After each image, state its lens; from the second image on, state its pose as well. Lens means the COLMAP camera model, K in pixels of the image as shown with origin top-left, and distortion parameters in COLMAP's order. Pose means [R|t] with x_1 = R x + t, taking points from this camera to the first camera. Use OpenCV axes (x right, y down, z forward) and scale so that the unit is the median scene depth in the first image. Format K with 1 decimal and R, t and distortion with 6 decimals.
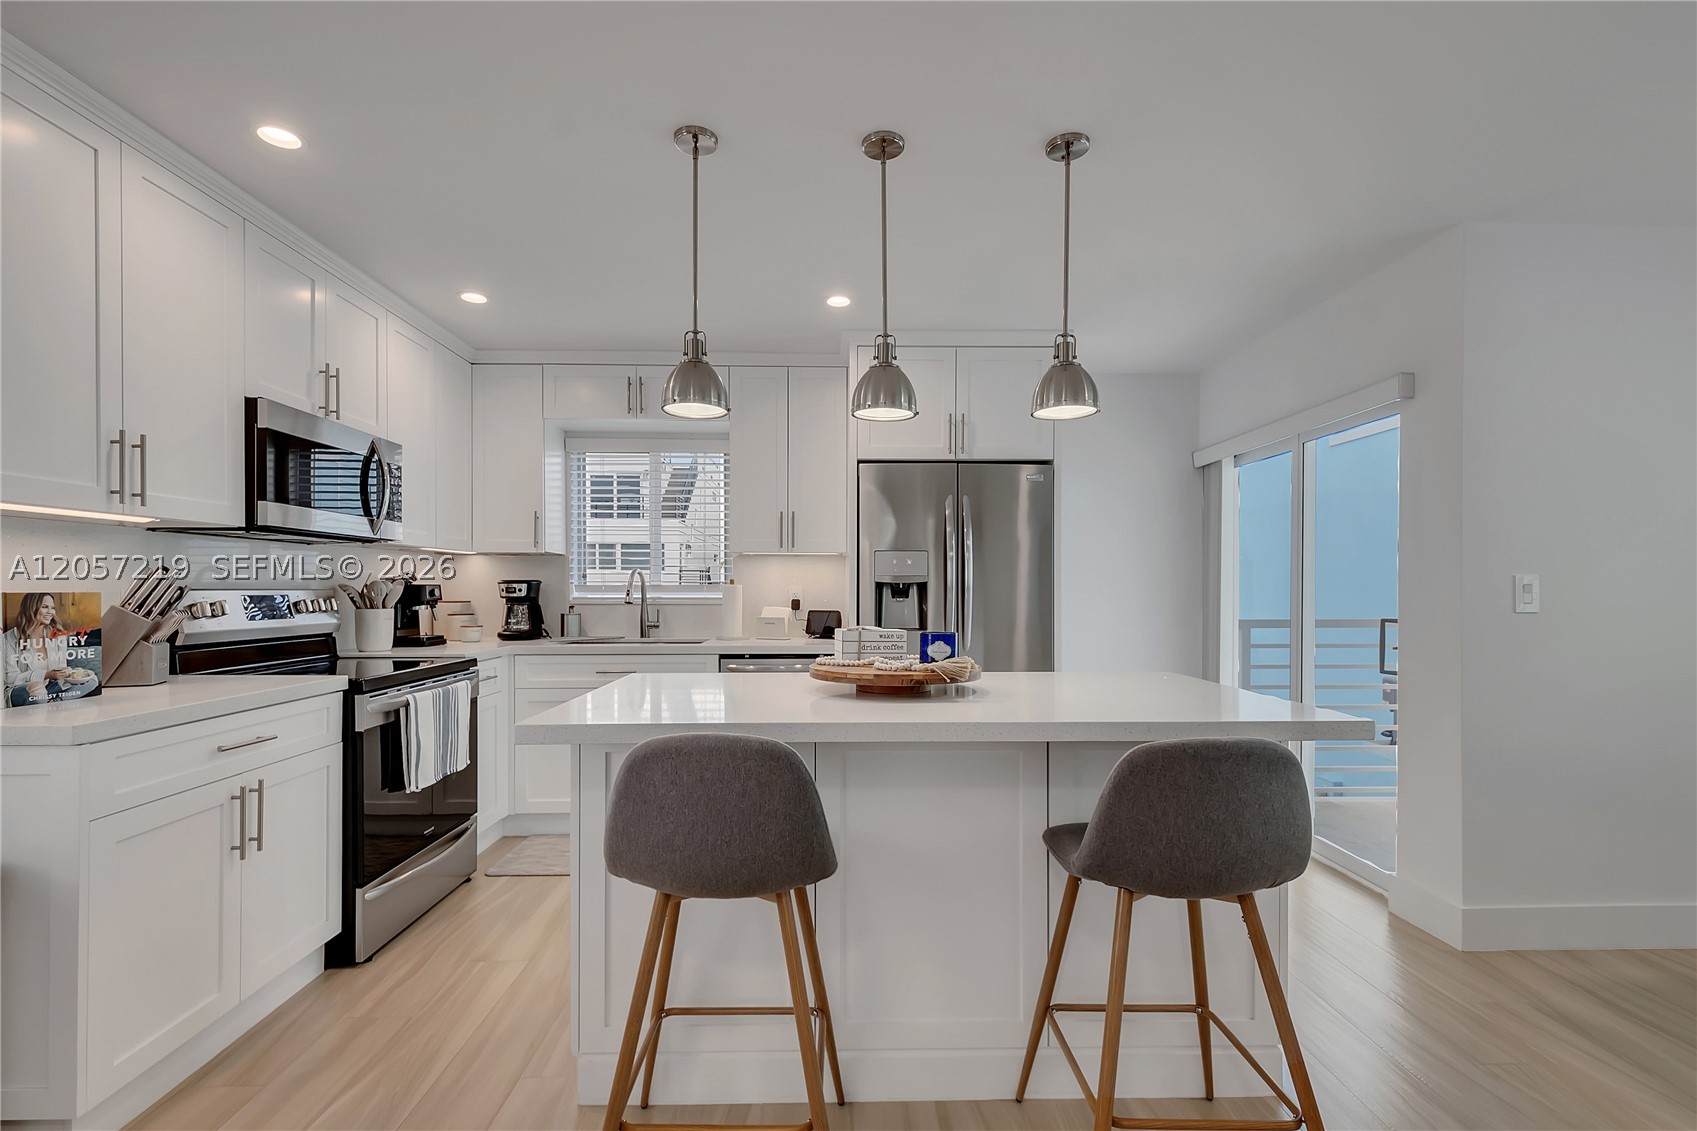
lens RADIAL K [[614.2, 0, 847.3], [0, 614.2, 591.0], [0, 0, 1]] dist [-0.000771, -0.000143]
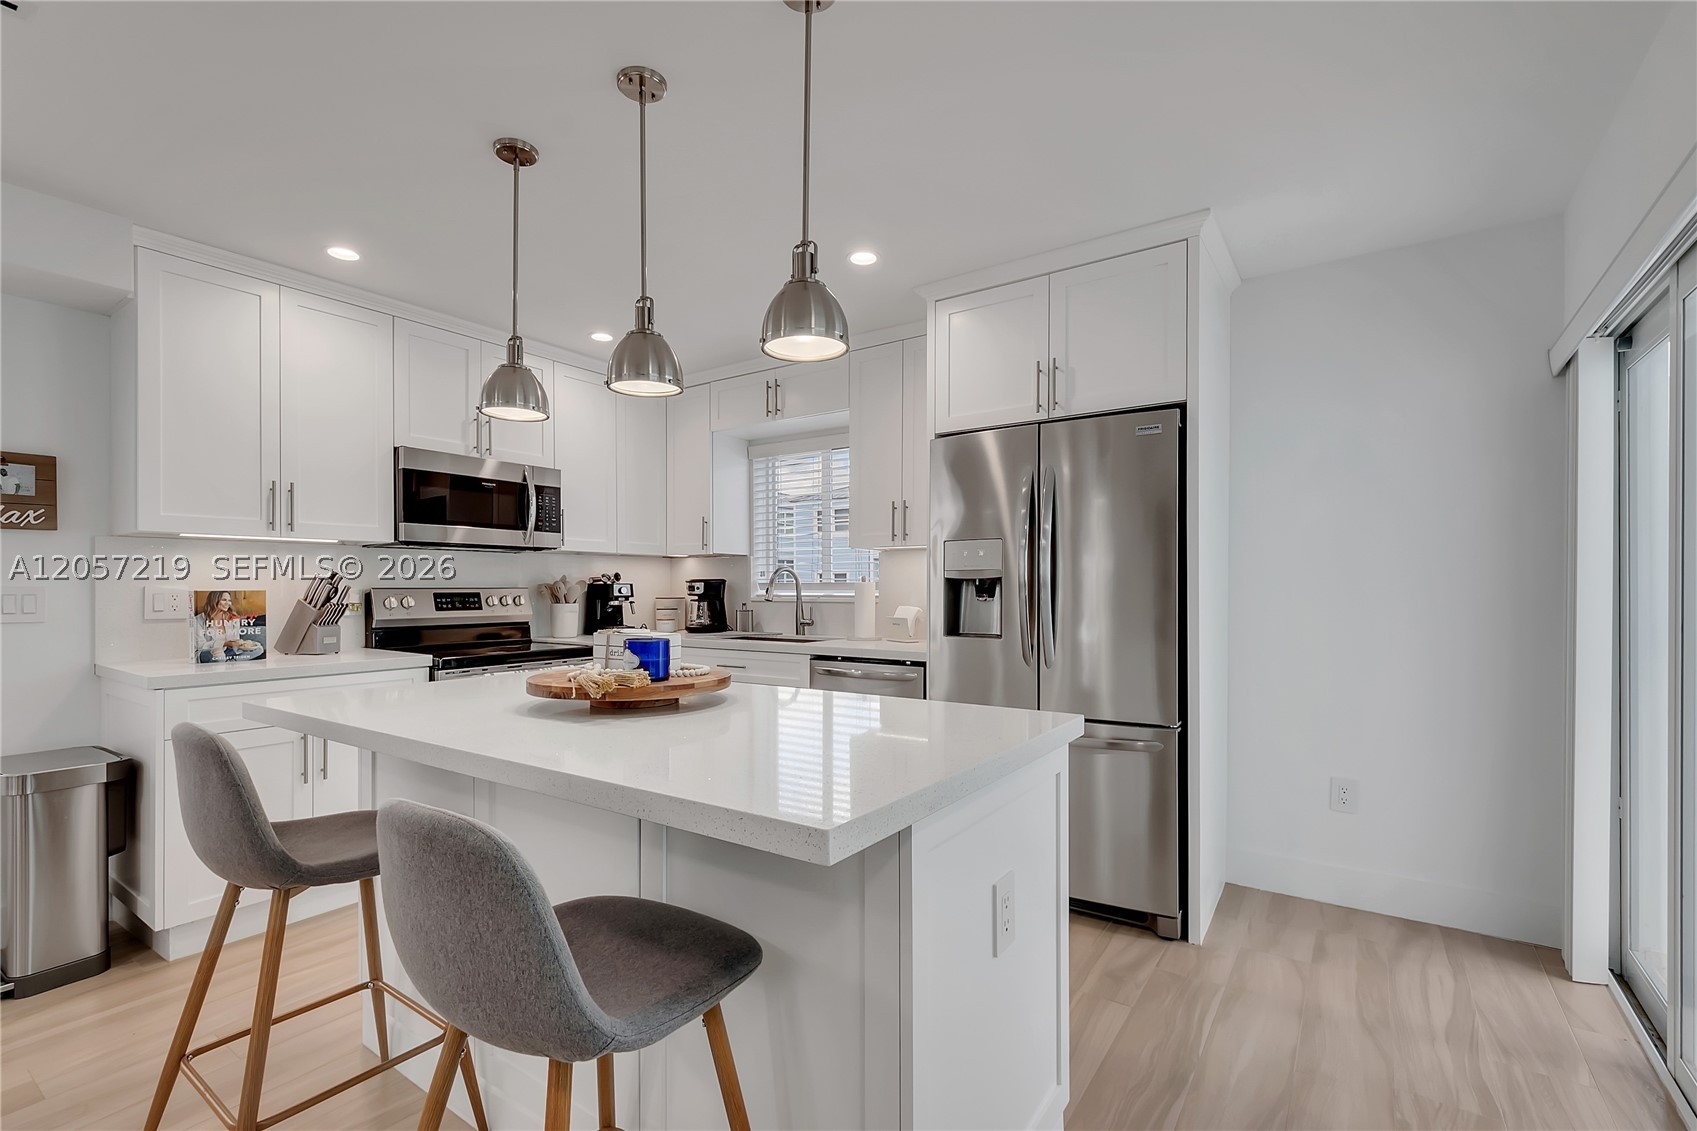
lens RADIAL K [[642.1, 0, 849.2], [0, 642.1, 589.2], [0, 0, 1]] dist [0.000808, 0.000063]
pose [[0.858239, 0.000159, -0.513249, 0.539890], [0.000499, 0.999999, 0.001145, -0.001457], [0.513249, -0.001239, 0.858239, 0.253133]]
